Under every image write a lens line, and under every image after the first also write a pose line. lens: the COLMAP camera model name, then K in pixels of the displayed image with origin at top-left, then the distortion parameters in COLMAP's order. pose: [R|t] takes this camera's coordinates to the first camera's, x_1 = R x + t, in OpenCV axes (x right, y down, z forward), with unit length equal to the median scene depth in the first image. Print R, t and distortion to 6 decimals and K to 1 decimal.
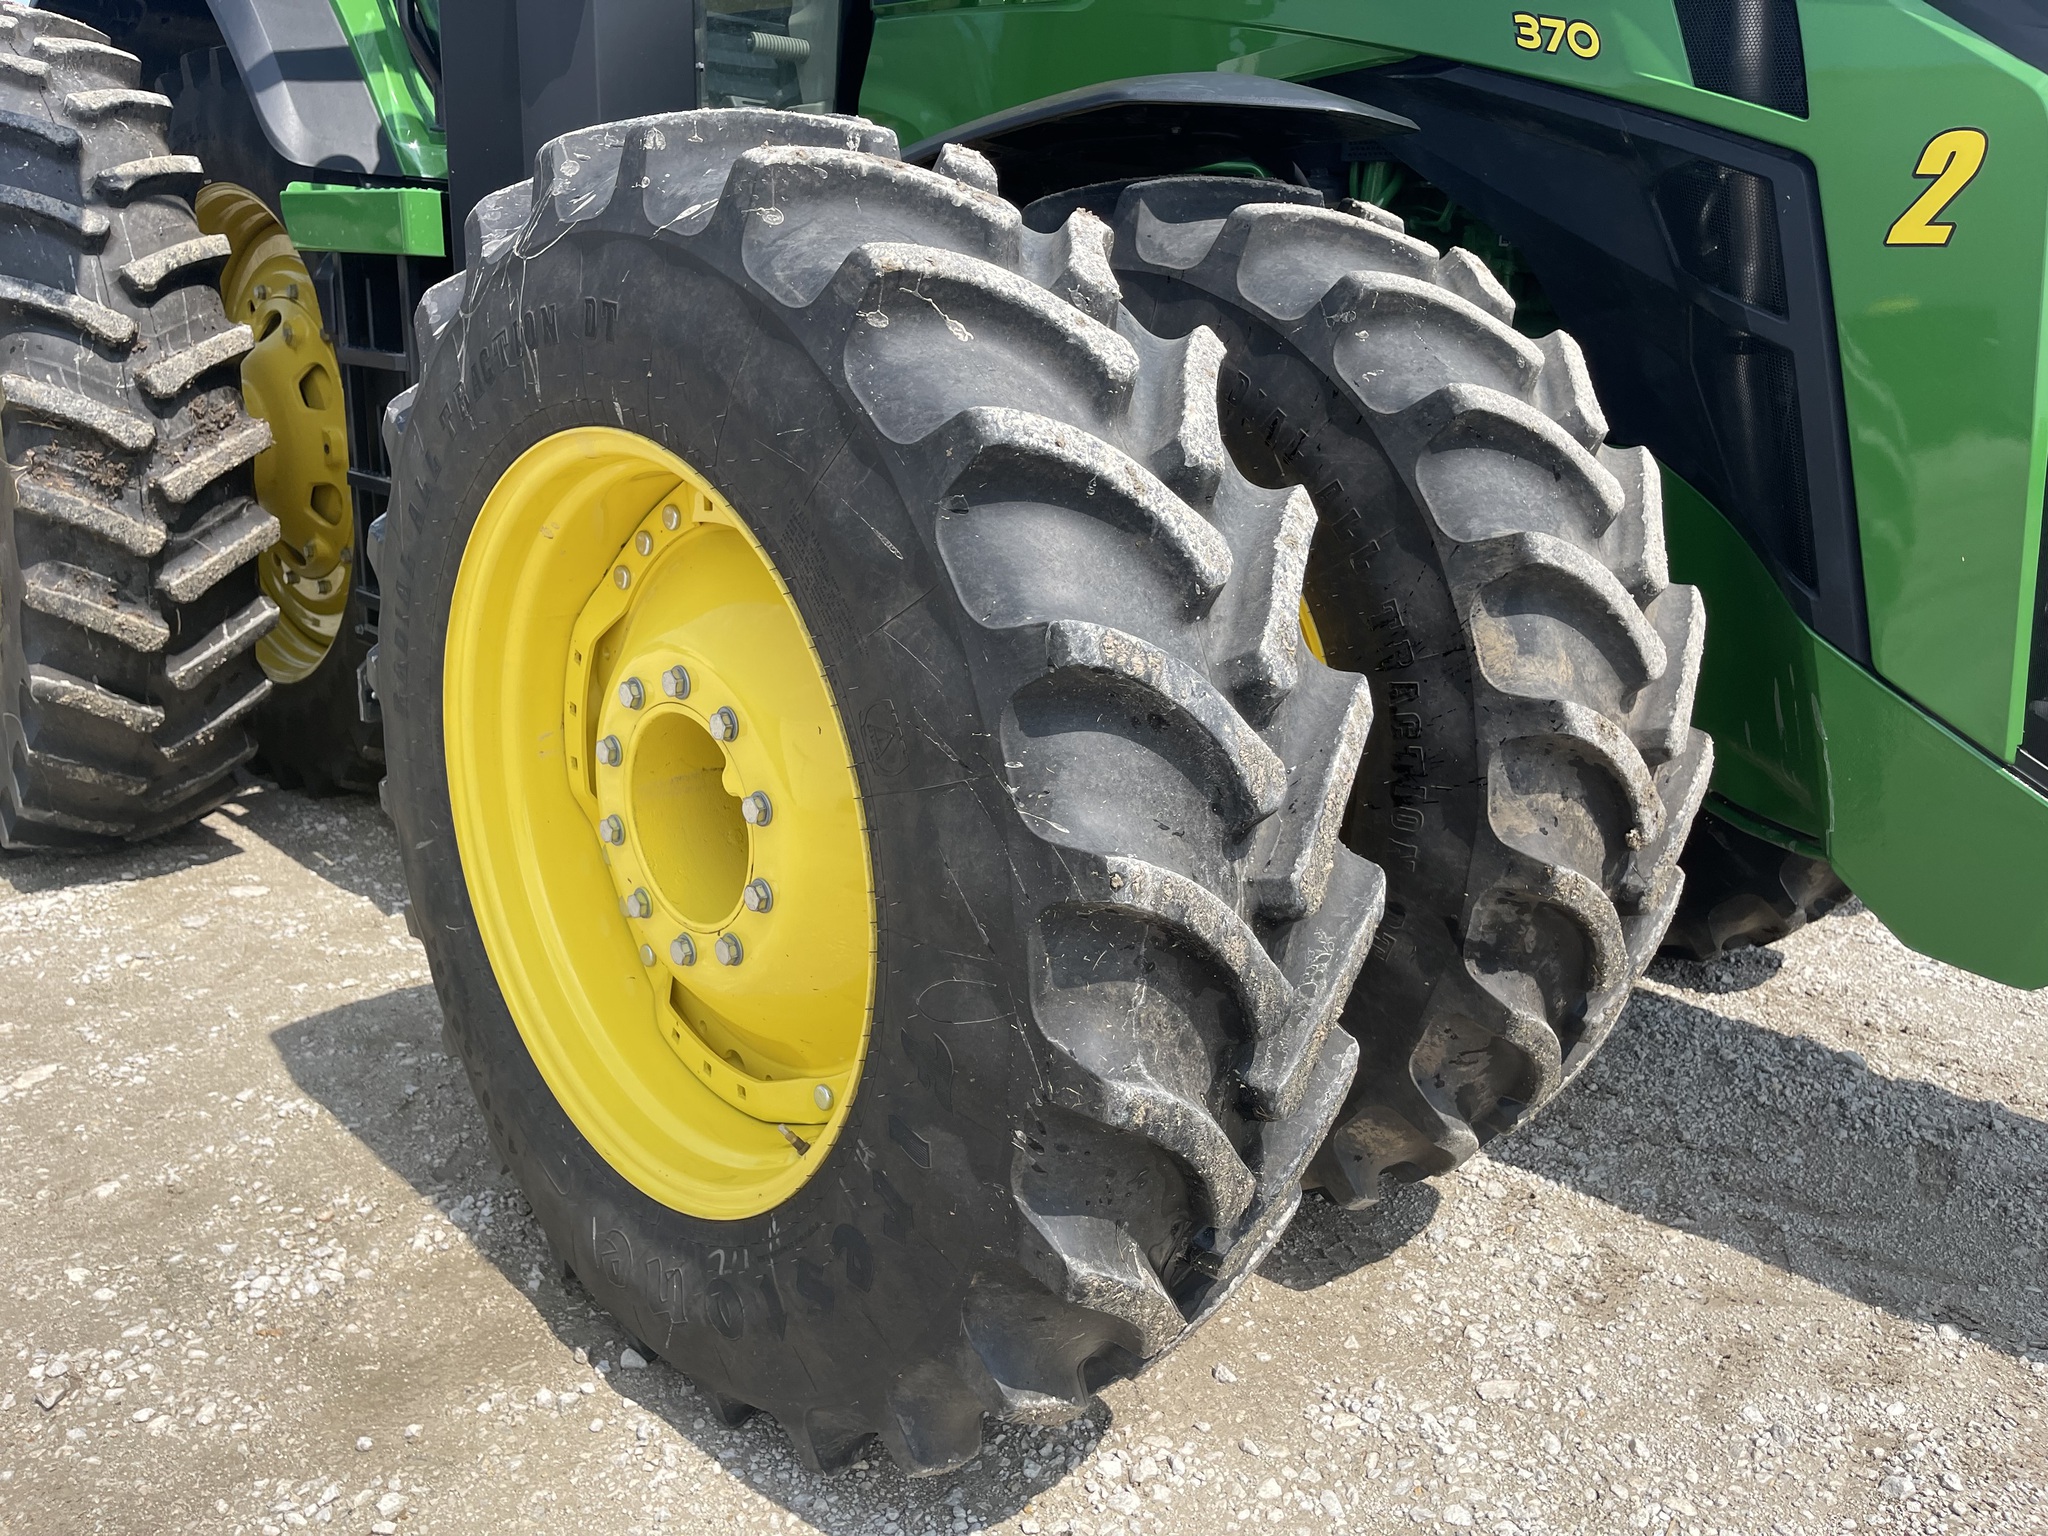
lens RADIAL K [[1574.0, 0, 1053.1], [0, 1574.0, 775.5], [0, 0, 1]] dist [0.100400, -0.129278]
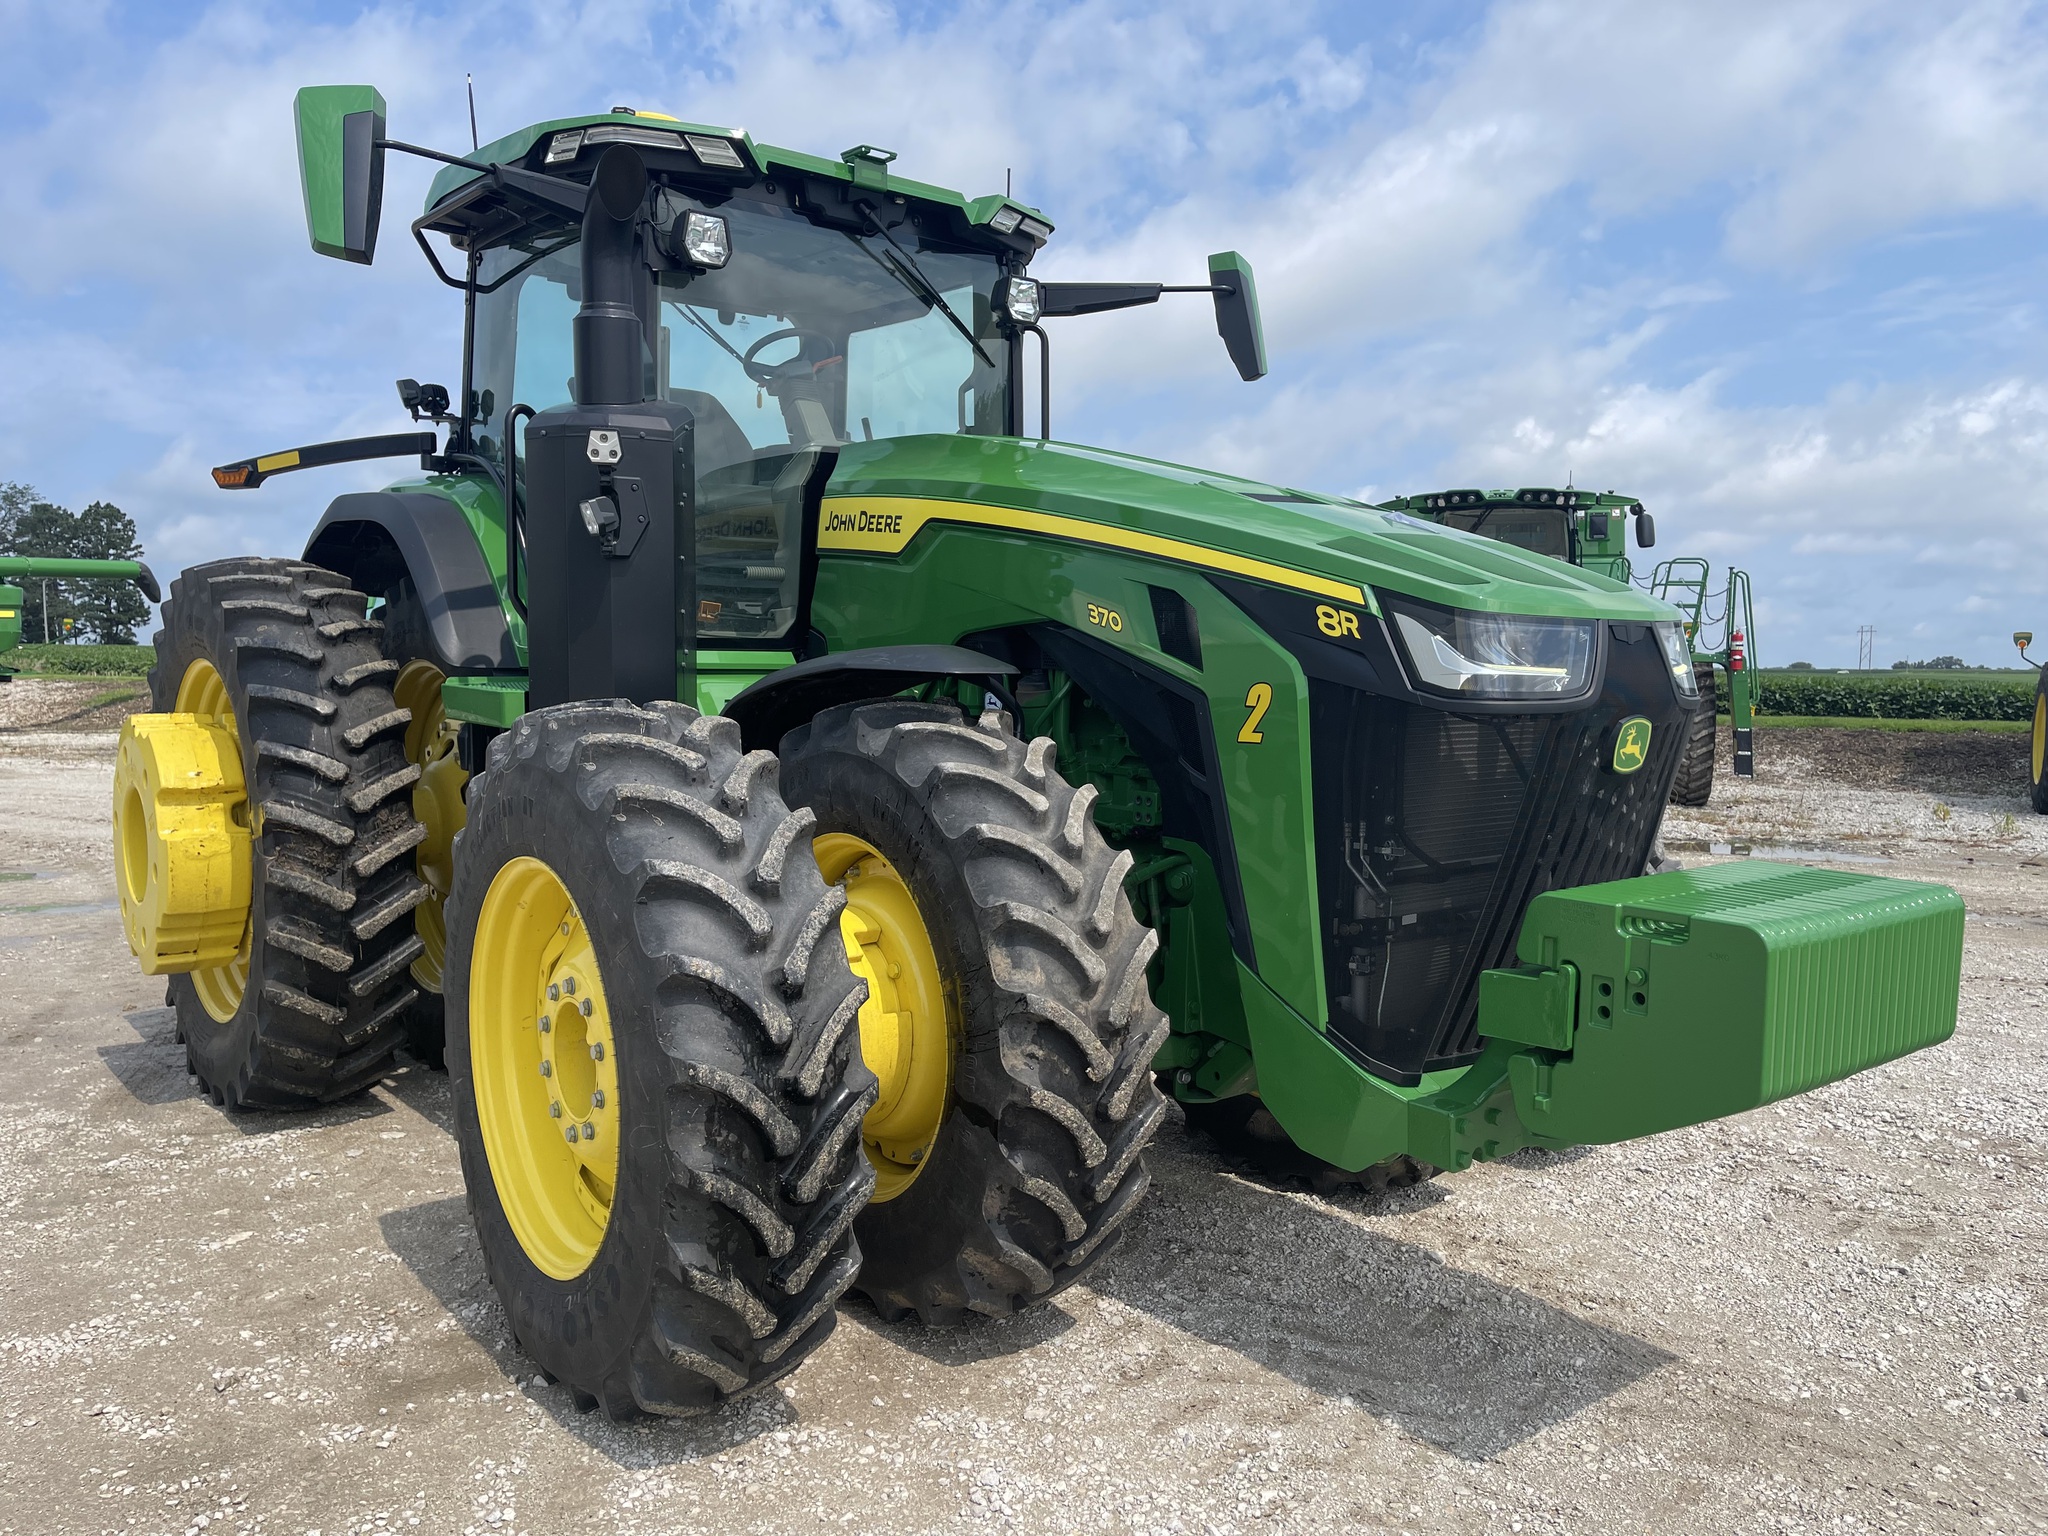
lens RADIAL K [[1559.9, 0, 1030.5], [0, 1559.9, 813.7], [0, 0, 1]] dist [0.072729, -0.054206]
pose [[0.991075, -0.015938, -0.132353, 0.415572], [-0.007535, 0.984543, -0.174980, 0.046786], [0.133096, 0.174415, 0.975636, -0.587124]]
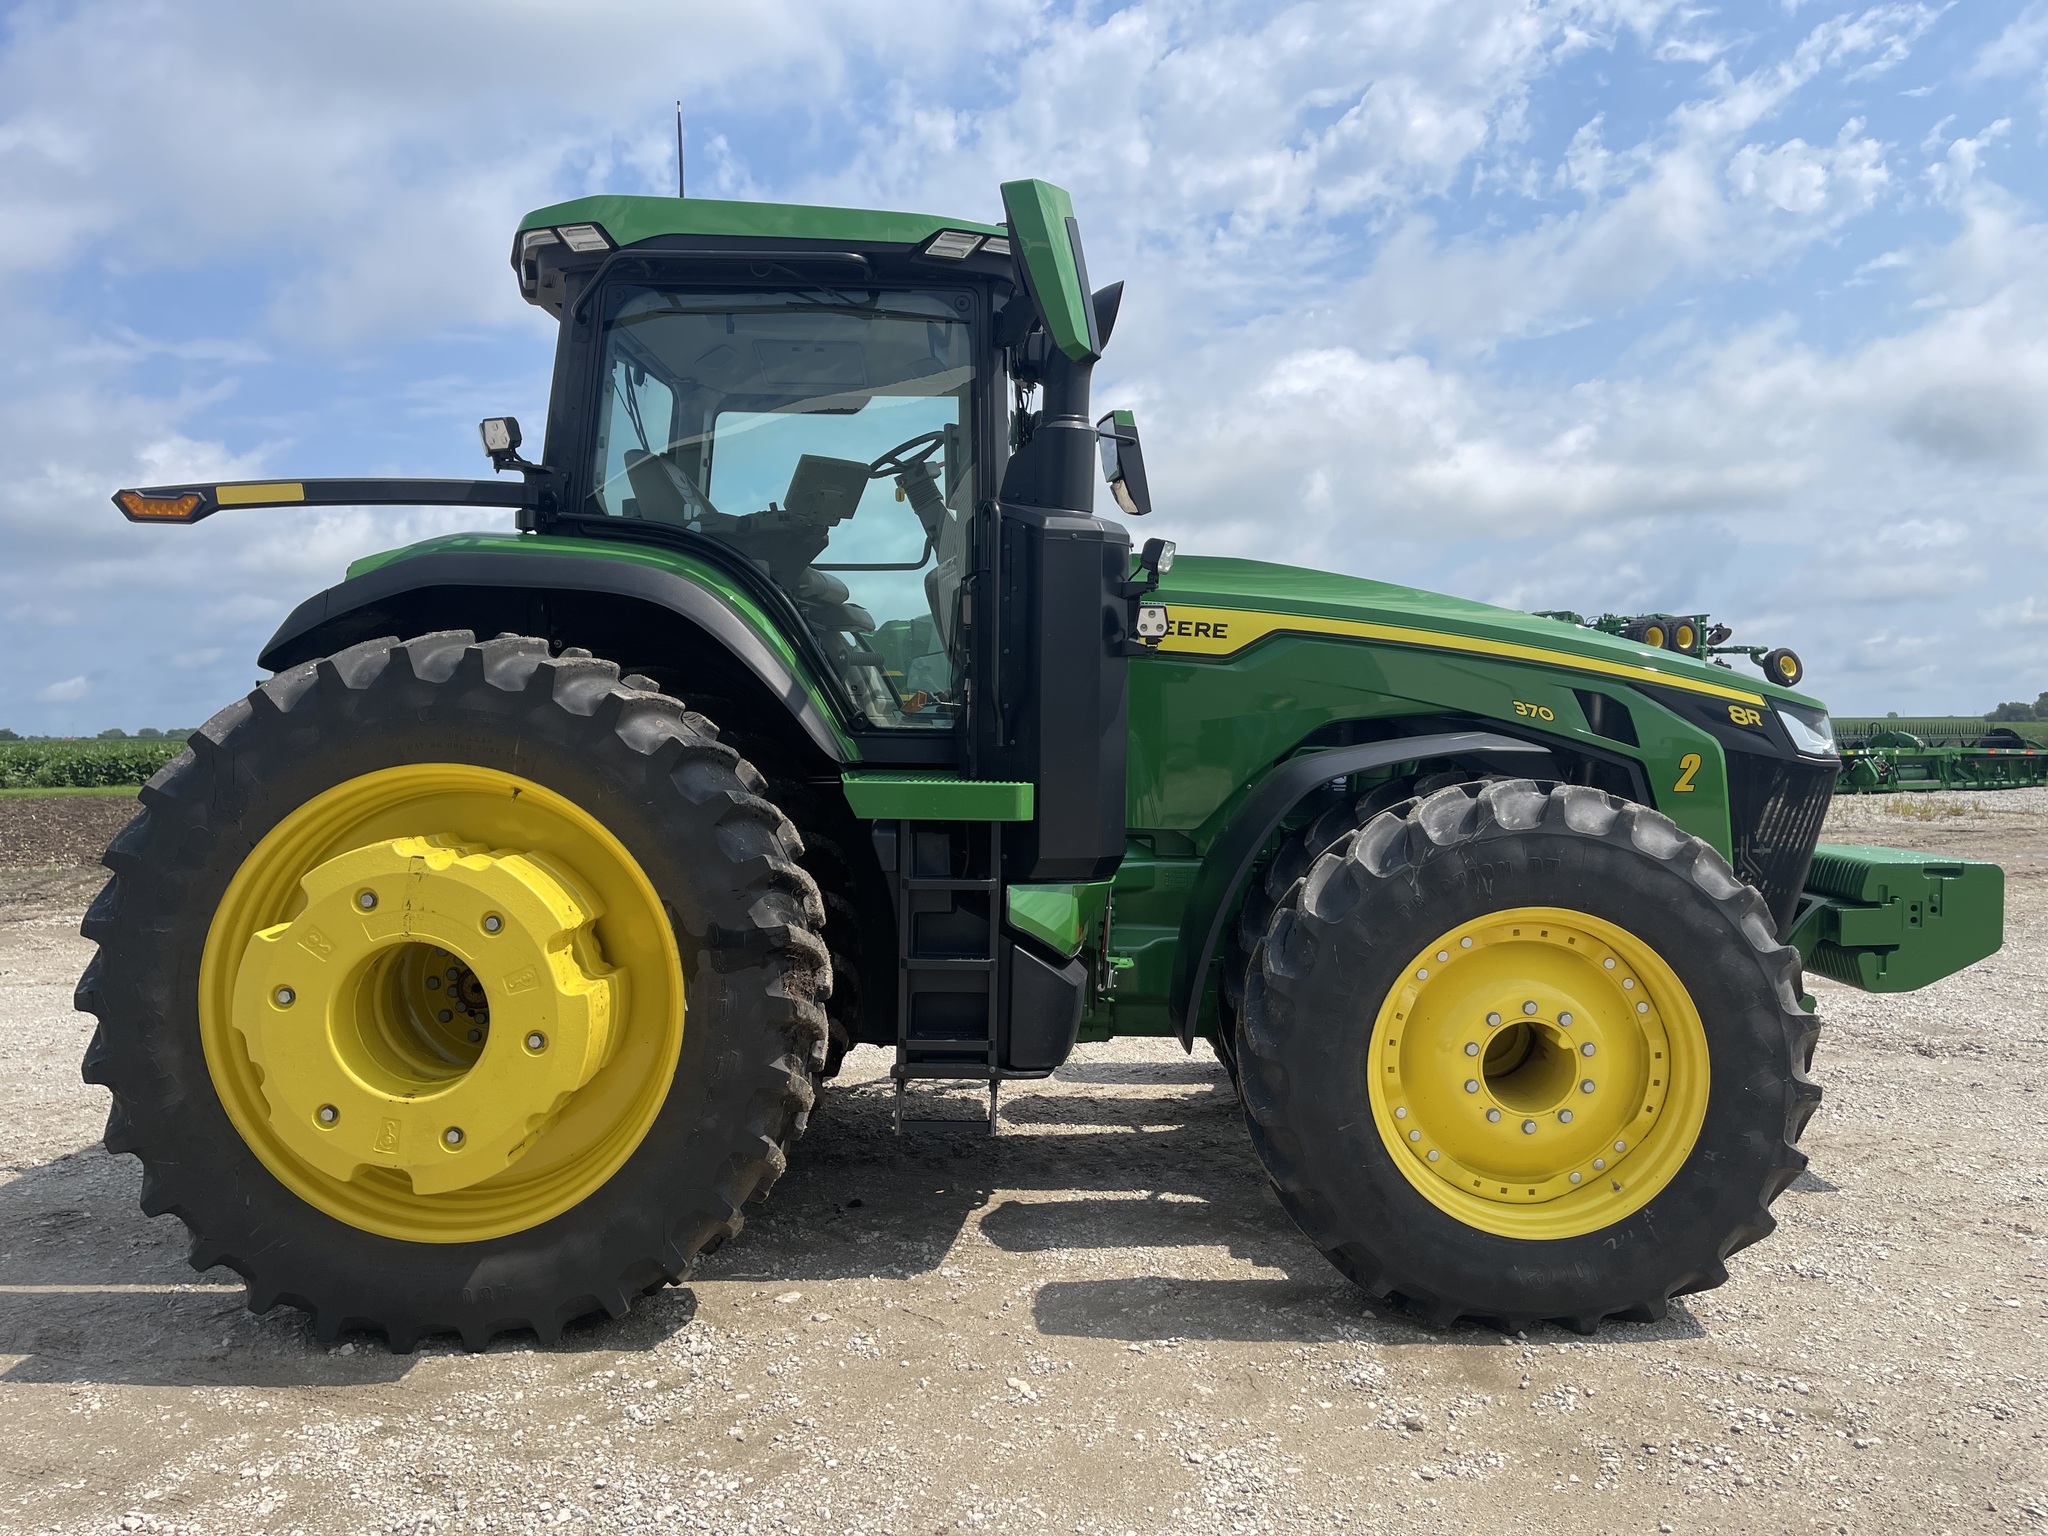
lens RADIAL K [[1569.3, 0, 1029.7], [0, 1569.3, 780.6], [0, 0, 1]] dist [0.078230, -0.106074]
pose [[0.727683, -0.066354, 0.682697, -1.769677], [0.214192, 0.967519, -0.134269, -0.173922], [-0.651613, 0.243933, 0.718259, -0.216384]]
